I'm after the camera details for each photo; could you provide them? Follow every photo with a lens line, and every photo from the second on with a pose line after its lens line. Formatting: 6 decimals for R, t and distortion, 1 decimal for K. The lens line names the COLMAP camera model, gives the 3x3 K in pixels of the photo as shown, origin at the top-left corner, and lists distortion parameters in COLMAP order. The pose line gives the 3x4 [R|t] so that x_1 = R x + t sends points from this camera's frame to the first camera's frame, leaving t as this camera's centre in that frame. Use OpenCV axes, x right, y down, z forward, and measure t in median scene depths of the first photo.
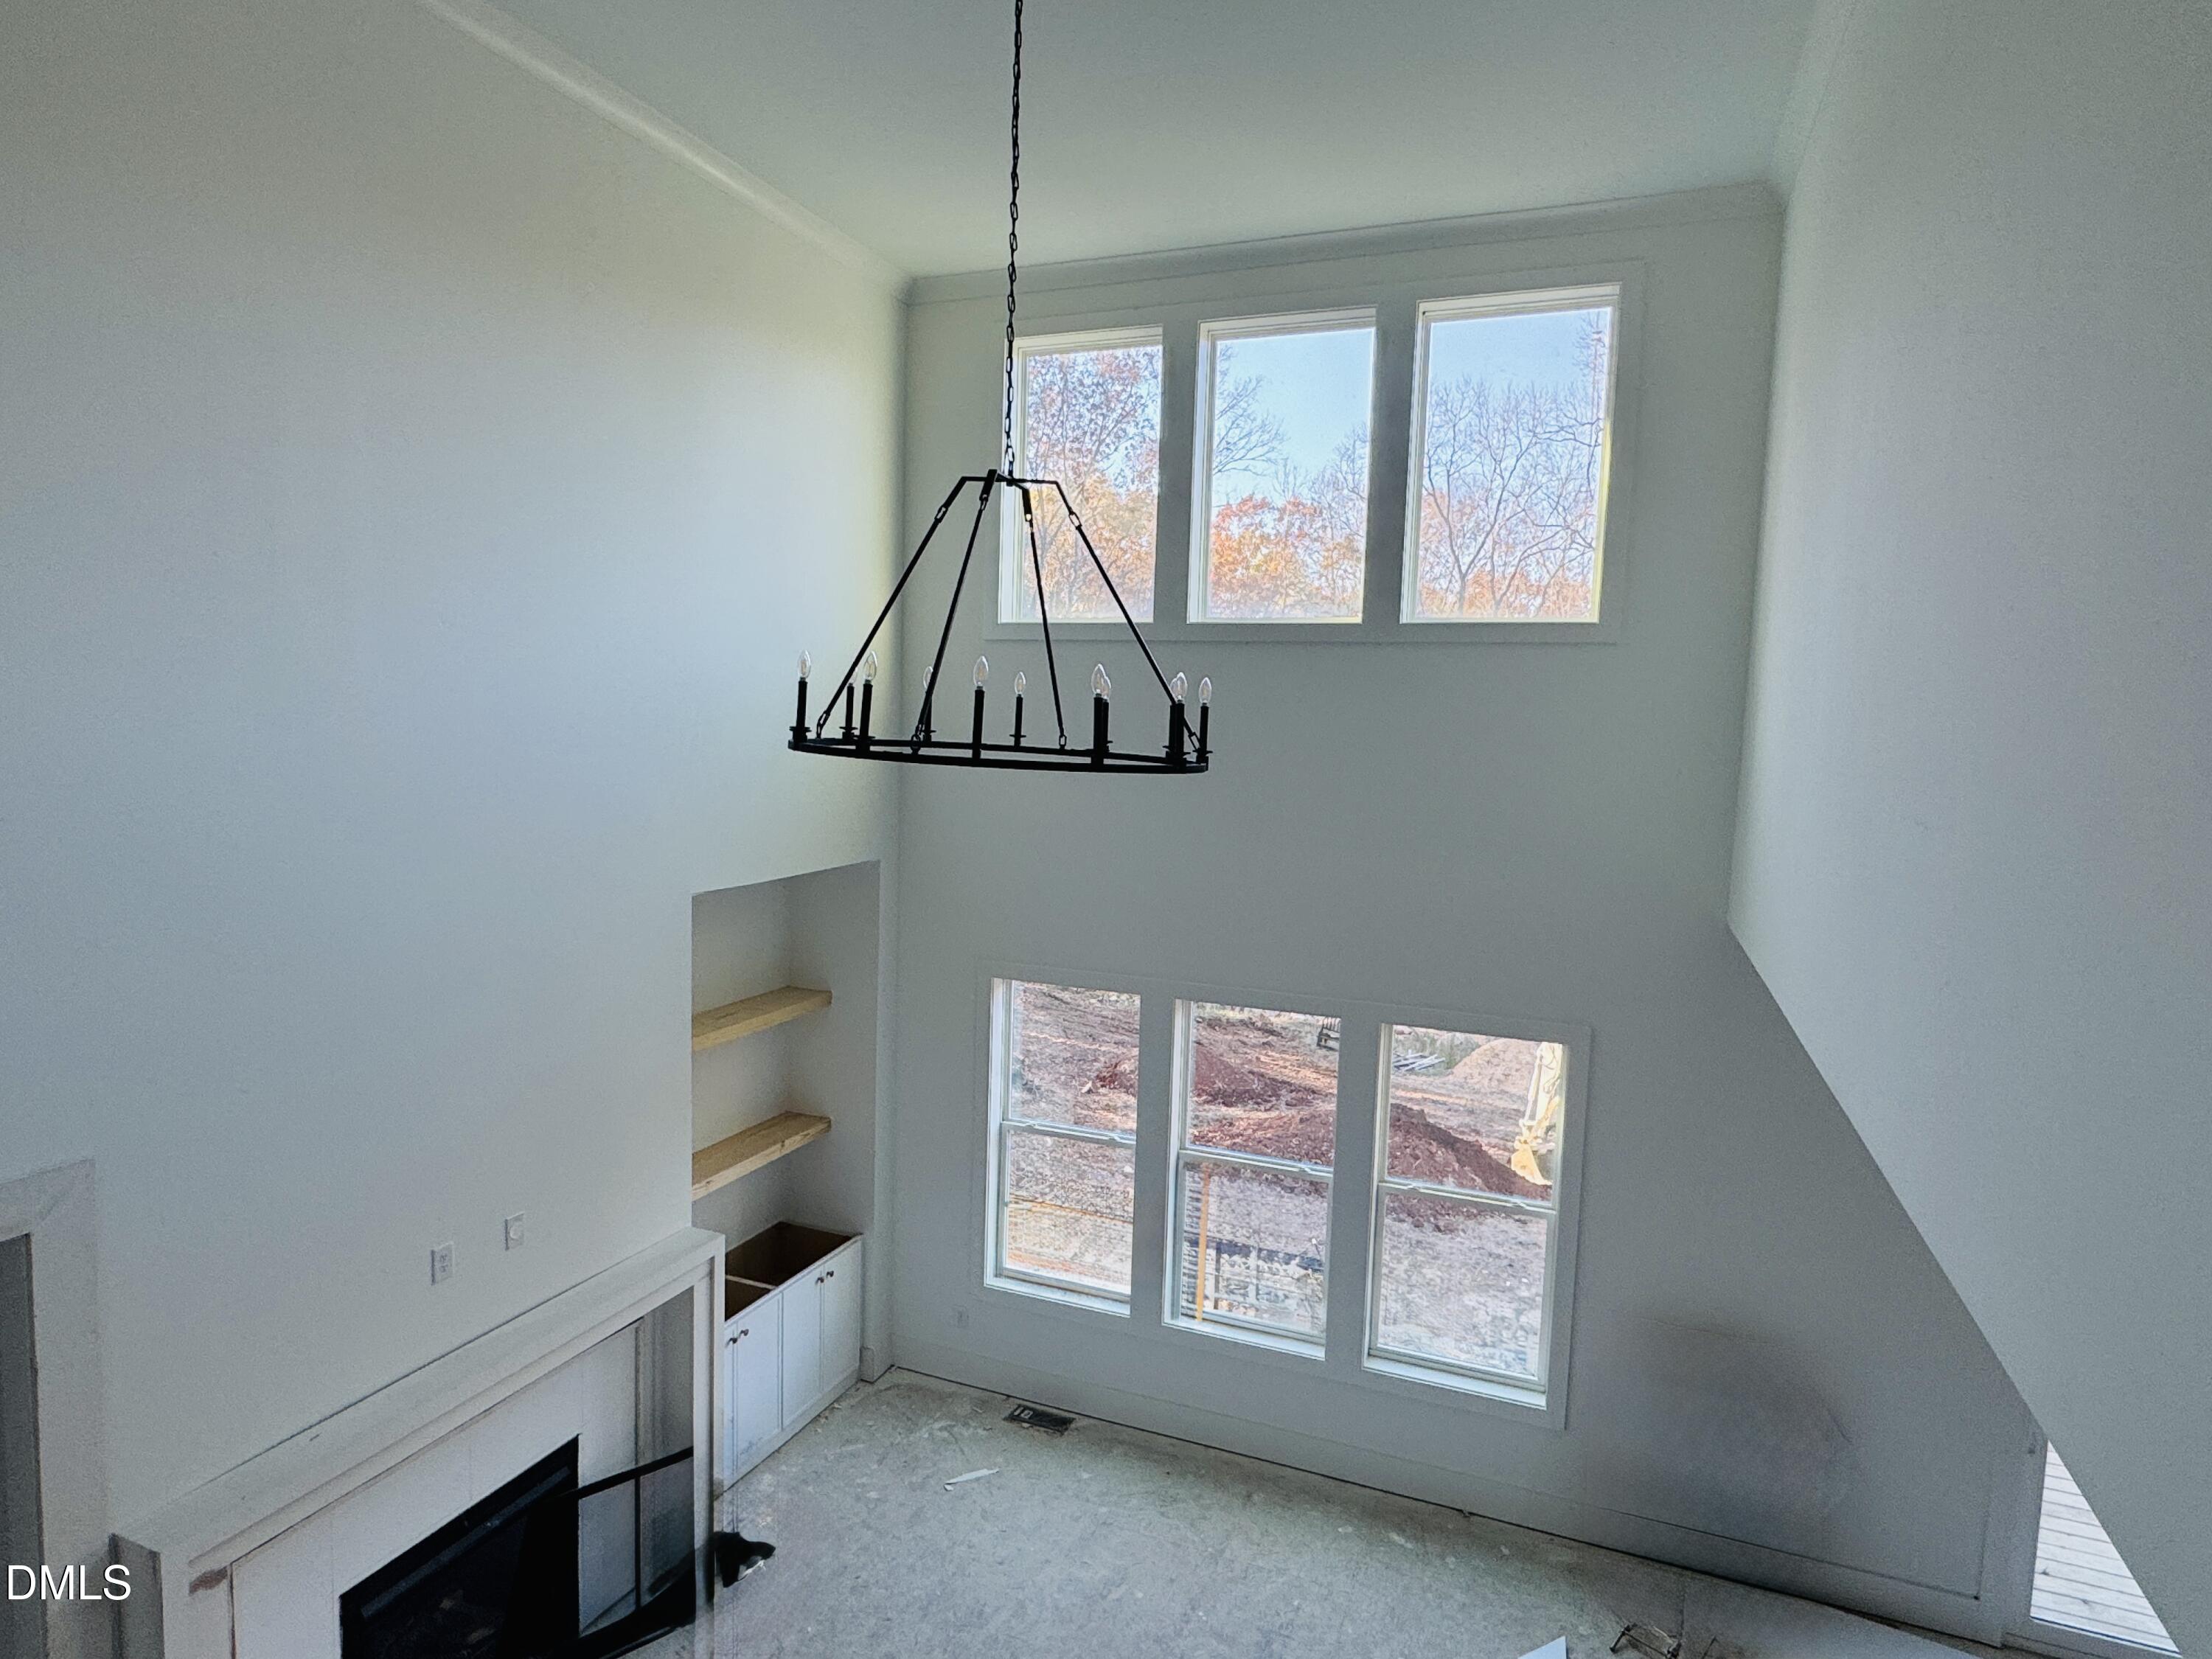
lens RADIAL K [[1257.8, 0, 1105.4], [0, 1257.8, 818.0], [0, 0, 1]] dist [-0.001565, 0.000591]
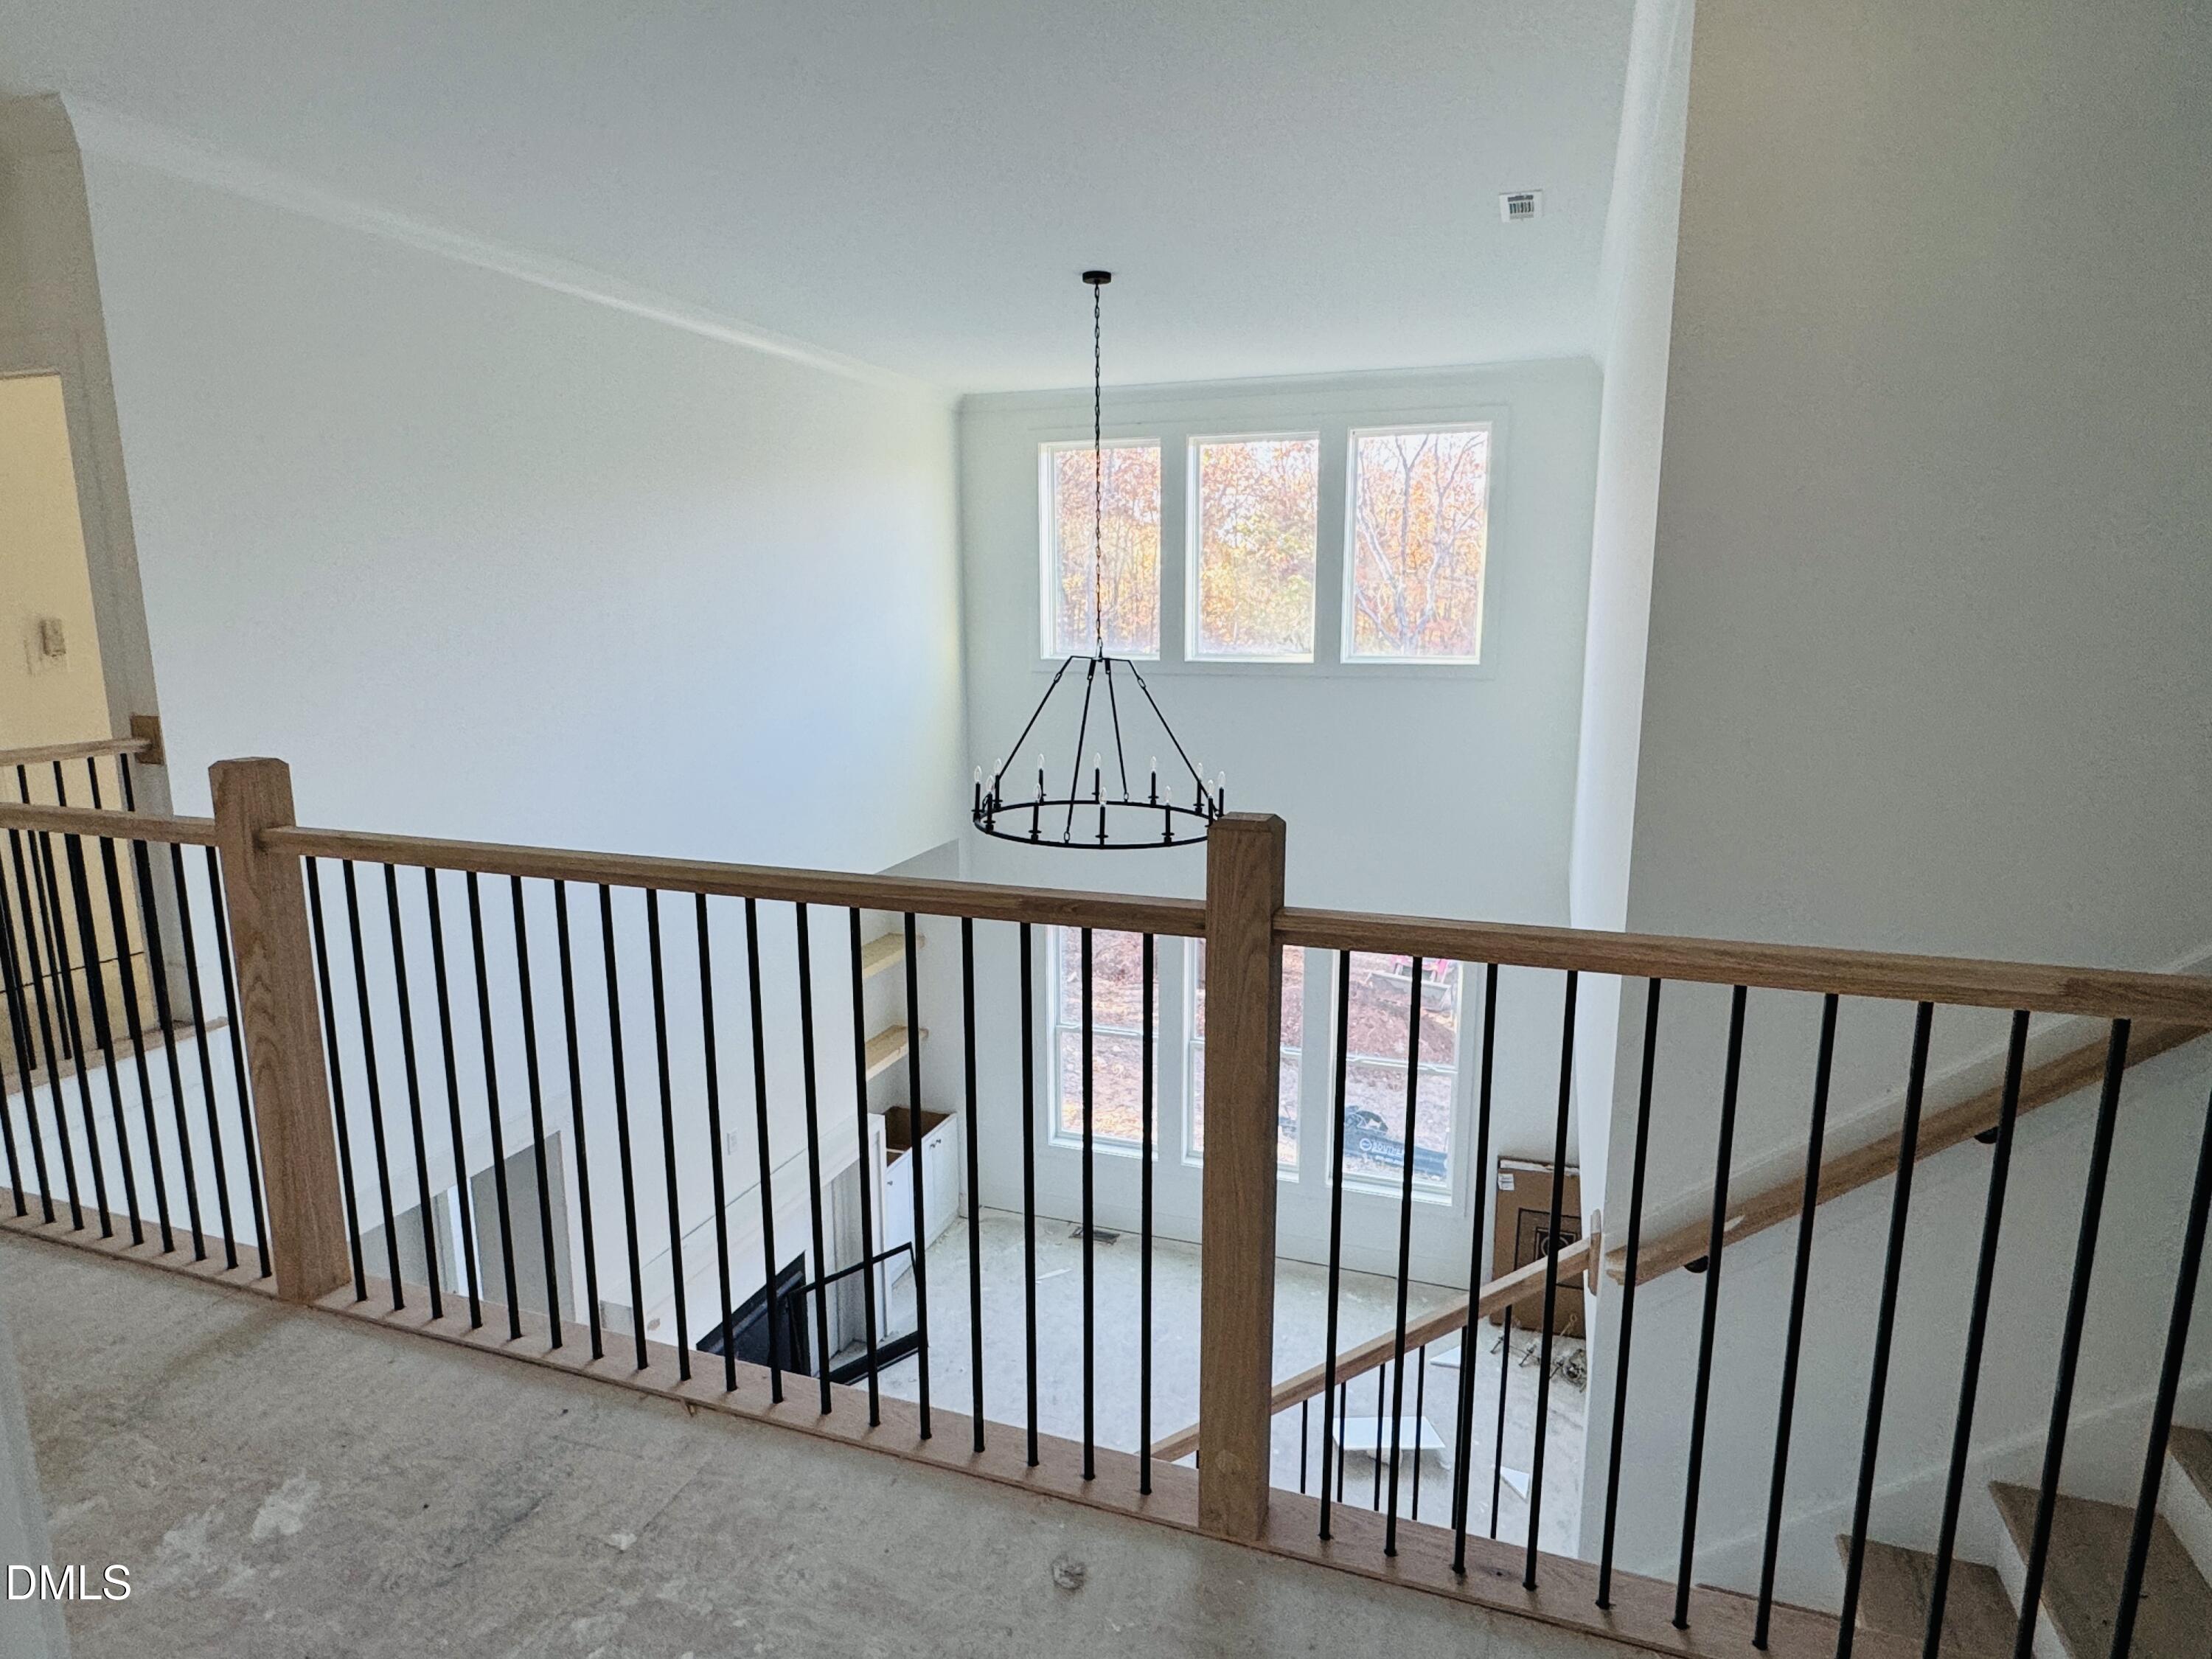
lens RADIAL K [[1257.8, 0, 1103.5], [0, 1257.8, 833.8], [0, 0, 1]] dist [-0.001565, 0.000591]
pose [[0.998577, -0.043662, 0.030636, -0.071507], [0.040213, 0.993622, 0.105352, -0.115754], [-0.035040, -0.103970, 0.993963, -0.358531]]
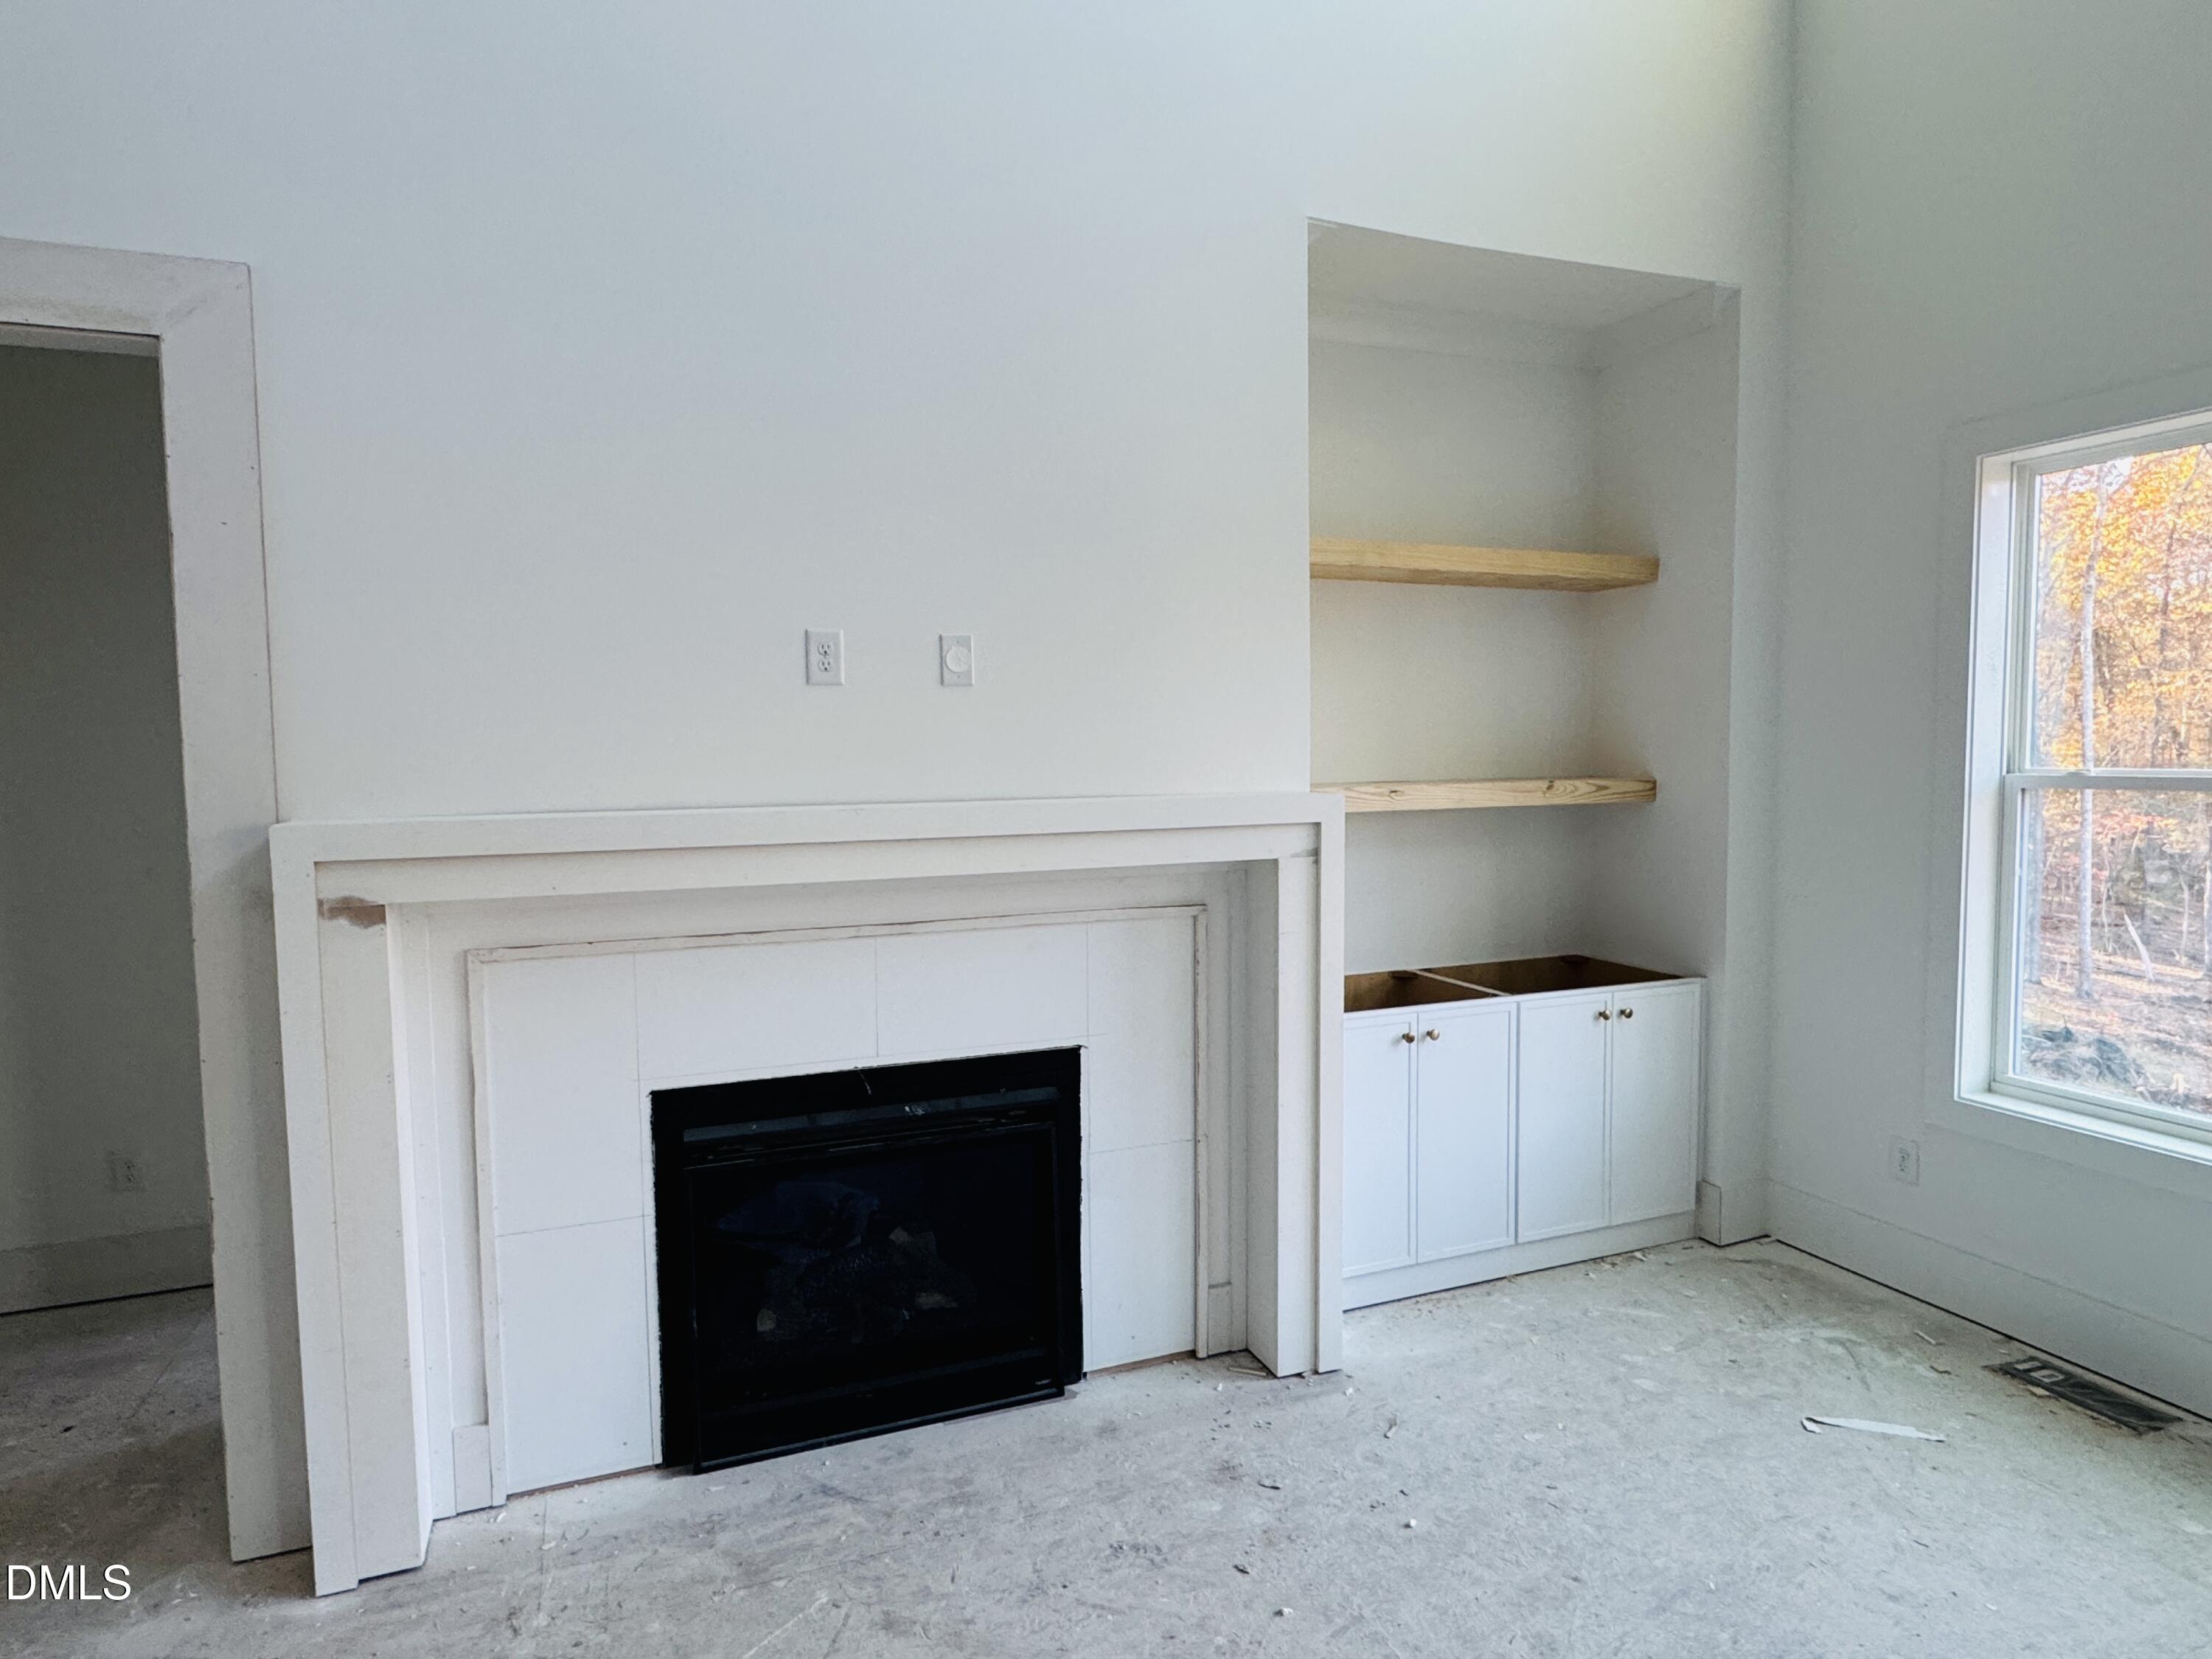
lens RADIAL K [[1257.8, 0, 1111.0], [0, 1257.8, 836.7], [0, 0, 1]] dist [-0.001565, 0.000591]
pose [[0.693492, 0.010640, -0.720385, 0.031868], [-0.028775, 0.999502, -0.012938, 0.318197], [0.719889, 0.029702, 0.693453, 0.464400]]
